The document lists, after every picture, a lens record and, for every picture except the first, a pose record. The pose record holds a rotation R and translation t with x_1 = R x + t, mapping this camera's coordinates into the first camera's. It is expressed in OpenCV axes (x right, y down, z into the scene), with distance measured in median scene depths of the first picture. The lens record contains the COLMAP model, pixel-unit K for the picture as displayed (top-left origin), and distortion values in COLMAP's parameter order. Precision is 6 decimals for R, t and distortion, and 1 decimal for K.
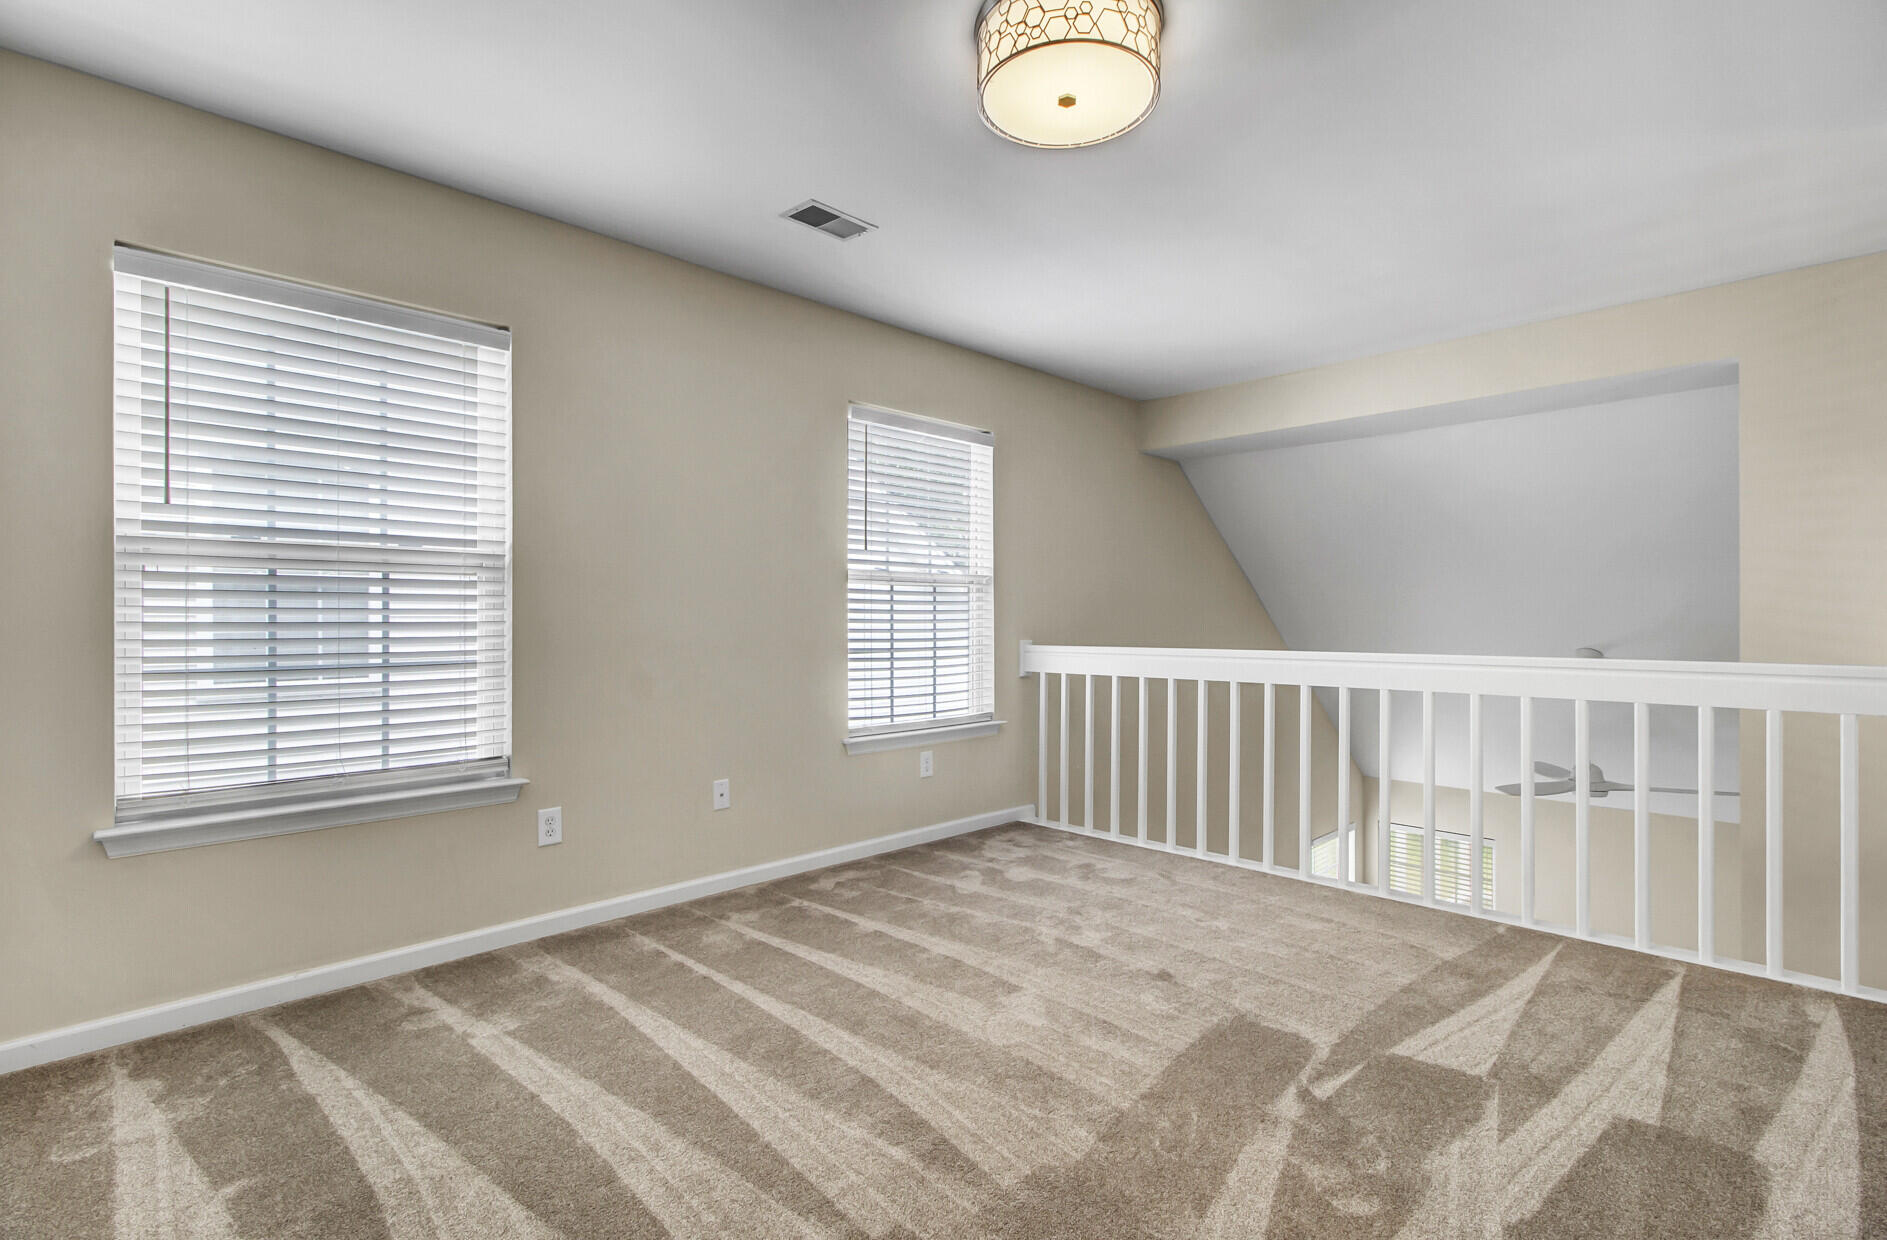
lens RADIAL K [[886.3, 0, 943.5], [0, 886.3, 620.0], [0, 0, 1]] dist [0.000346, 0.007674]
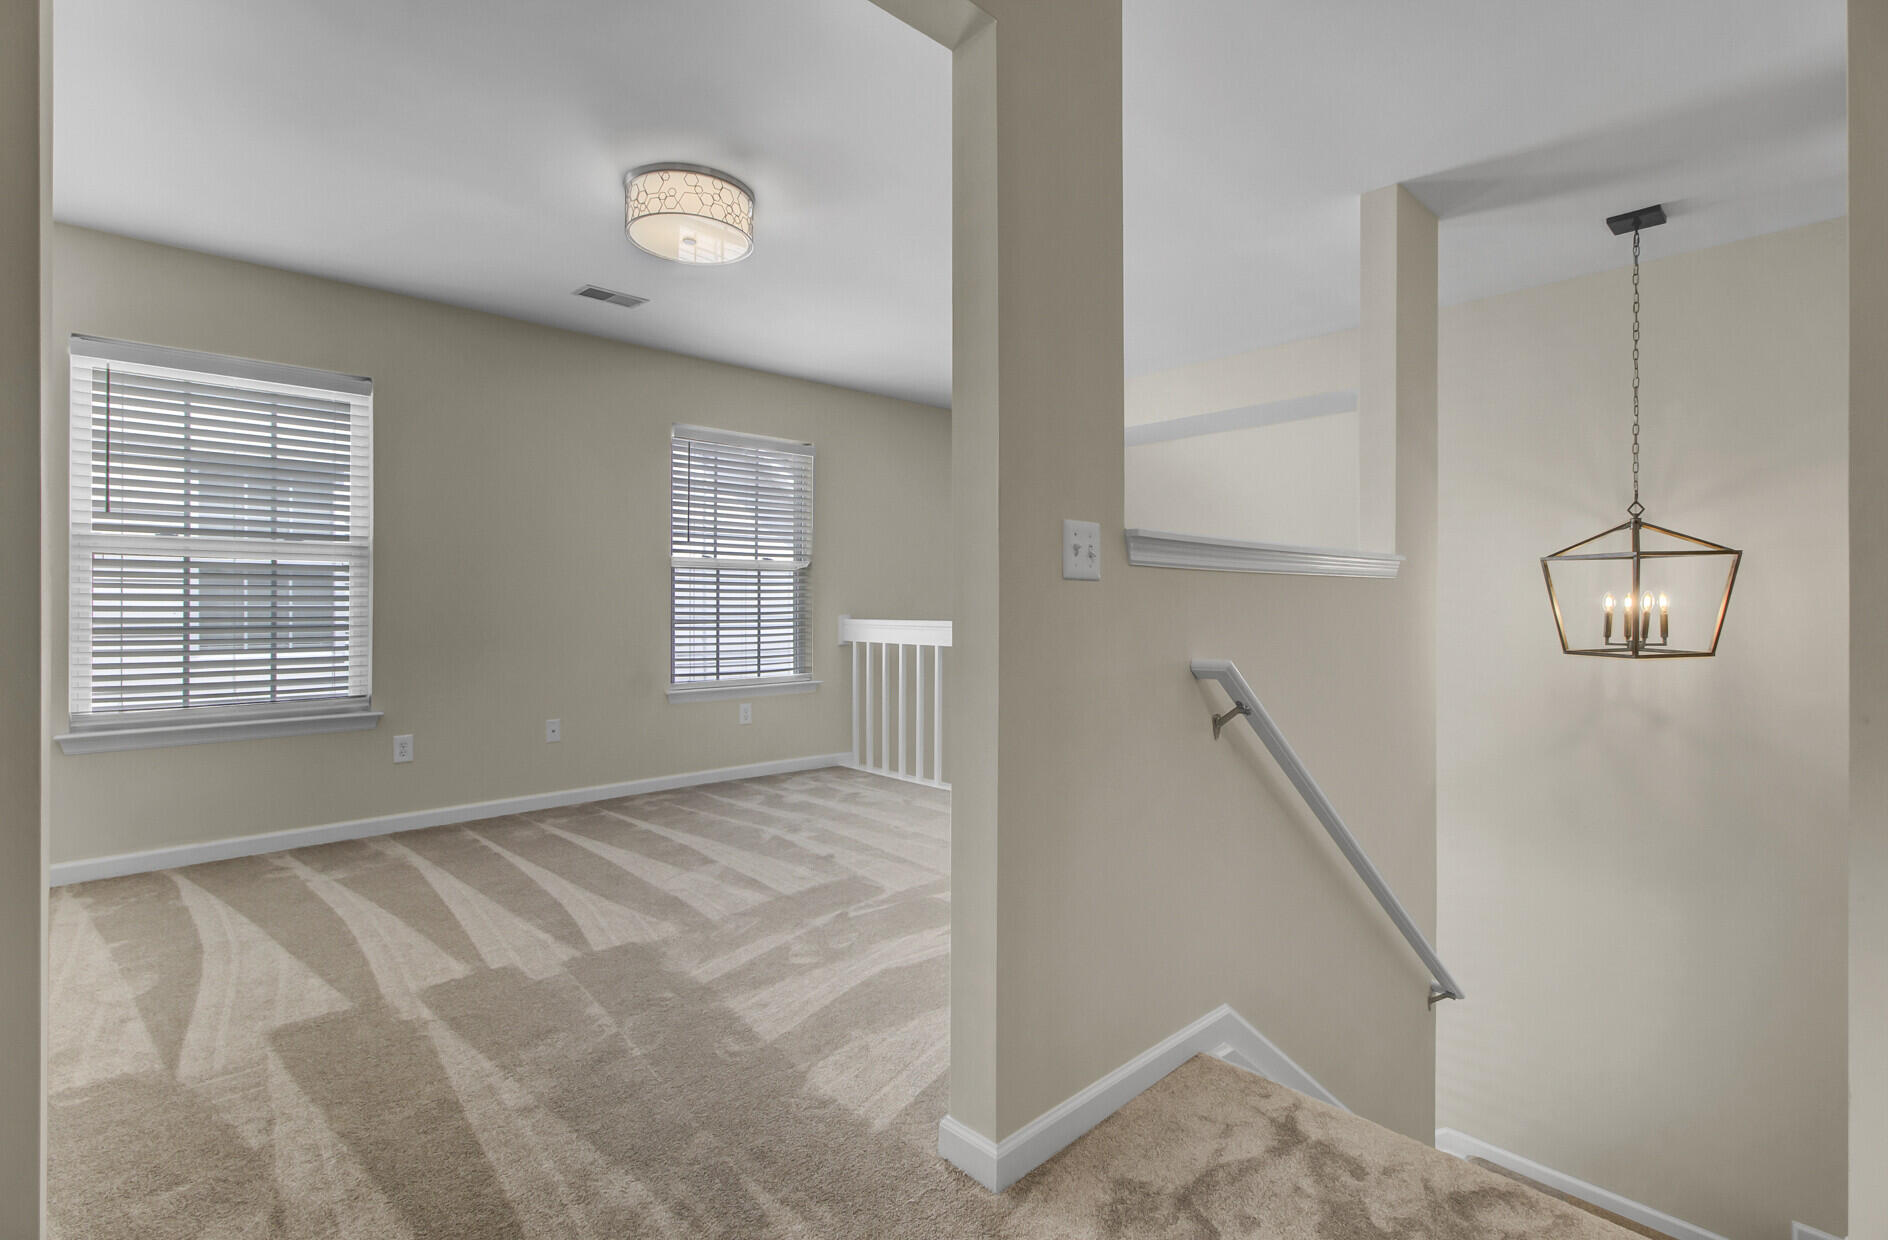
lens RADIAL K [[890.9, 0, 938.1], [0, 890.9, 602.1], [0, 0, 1]] dist [0.023774, -0.000200]
pose [[0.998860, 0.002328, -0.047673, 0.496871], [-0.002481, 0.999992, -0.003159, 0.015302], [0.047665, 0.003274, 0.998858, -0.373117]]
